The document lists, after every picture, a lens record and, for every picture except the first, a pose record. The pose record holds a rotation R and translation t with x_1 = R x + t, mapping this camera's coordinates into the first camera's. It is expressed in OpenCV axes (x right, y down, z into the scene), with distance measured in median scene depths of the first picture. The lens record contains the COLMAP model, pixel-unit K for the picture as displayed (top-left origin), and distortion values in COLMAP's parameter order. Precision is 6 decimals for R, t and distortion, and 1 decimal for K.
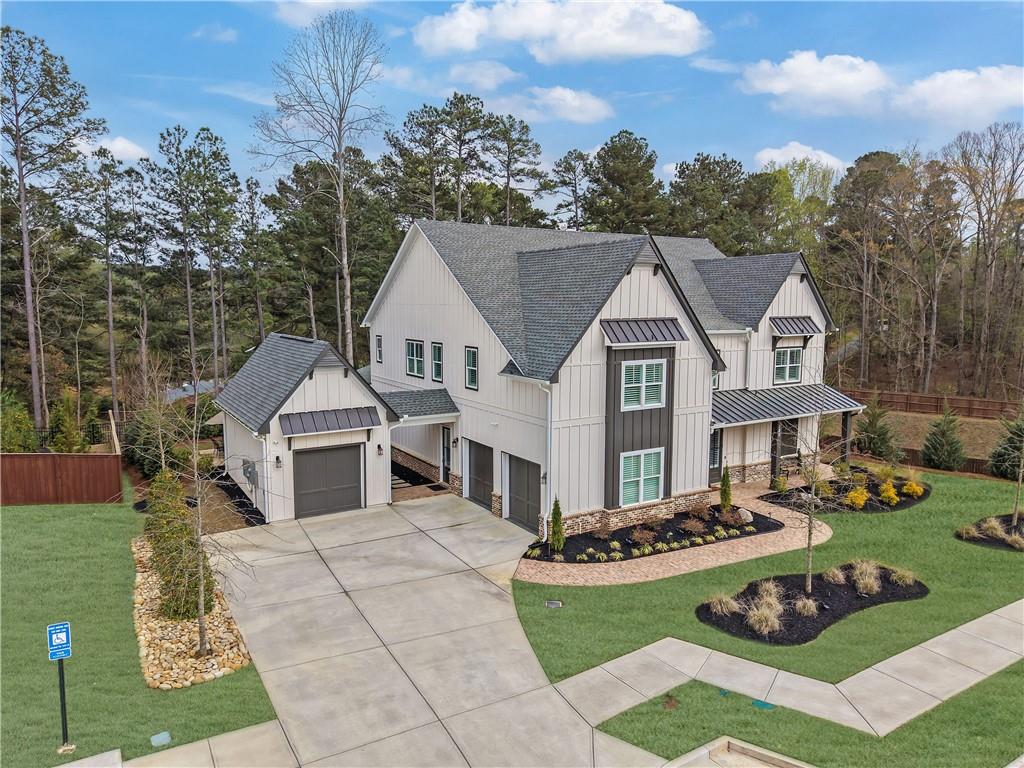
lens RADIAL K [[692.0, 0, 512.0], [0, 692.0, 384.0], [0, 0, 1]] dist [0.058303, -0.110572]
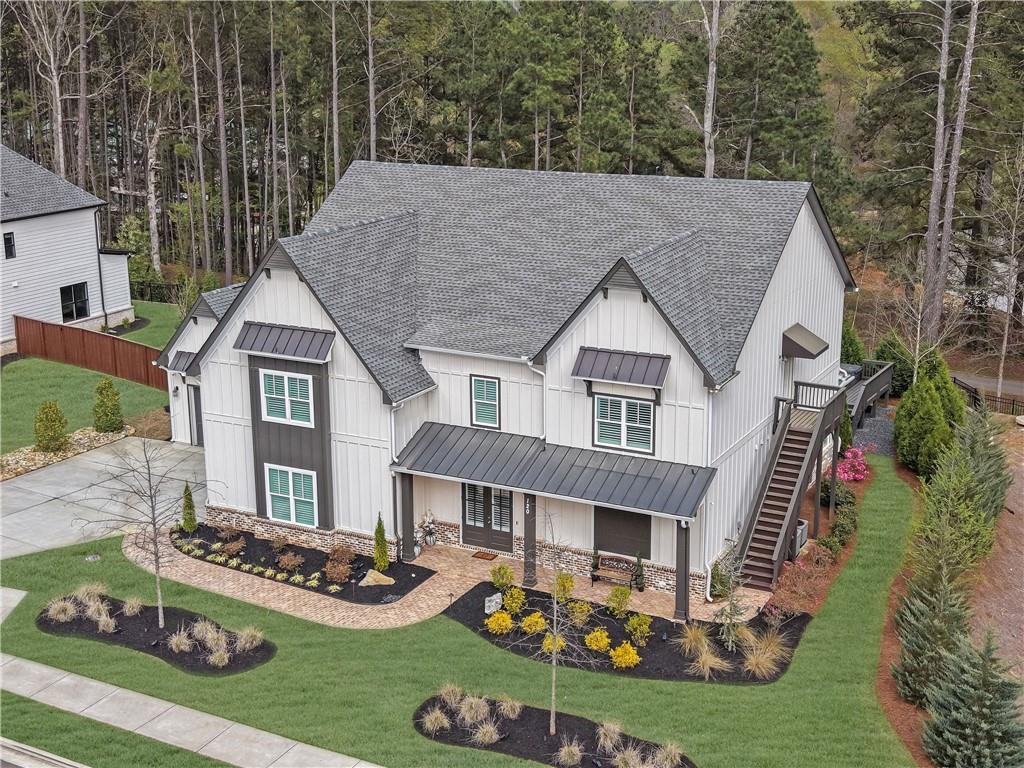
lens RADIAL K [[1362.3, 0, 512.0], [0, 1362.3, 384.0], [0, 0, 1]] dist [0.035068, 0.010927]
pose [[0.513994, 0.217006, -0.829891, 1.806091], [-0.095088, 0.975923, 0.196299, -0.393071], [0.852507, -0.021984, 0.522253, 0.309235]]
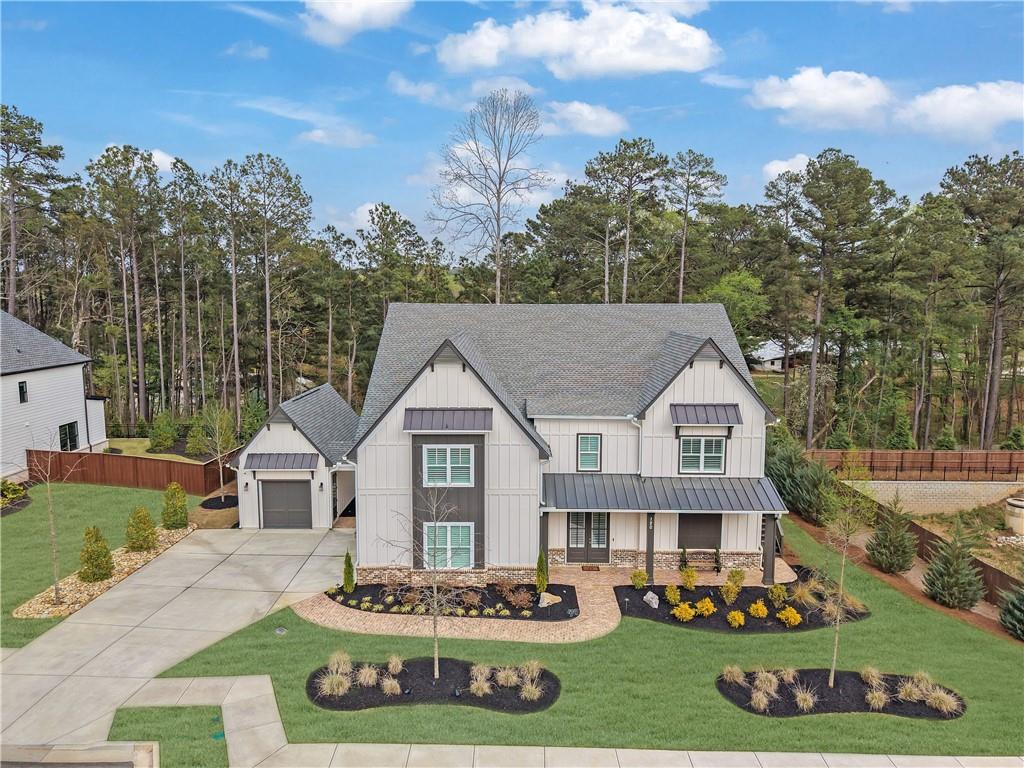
lens RADIAL K [[692.0, 0, 512.0], [0, 692.0, 384.0], [0, 0, 1]] dist [0.058303, -0.110572]
pose [[0.848546, 0.065000, -0.525114, 0.858210], [-0.063097, 0.997775, 0.021547, -0.162581], [0.525346, 0.014849, 0.850759, 0.079127]]
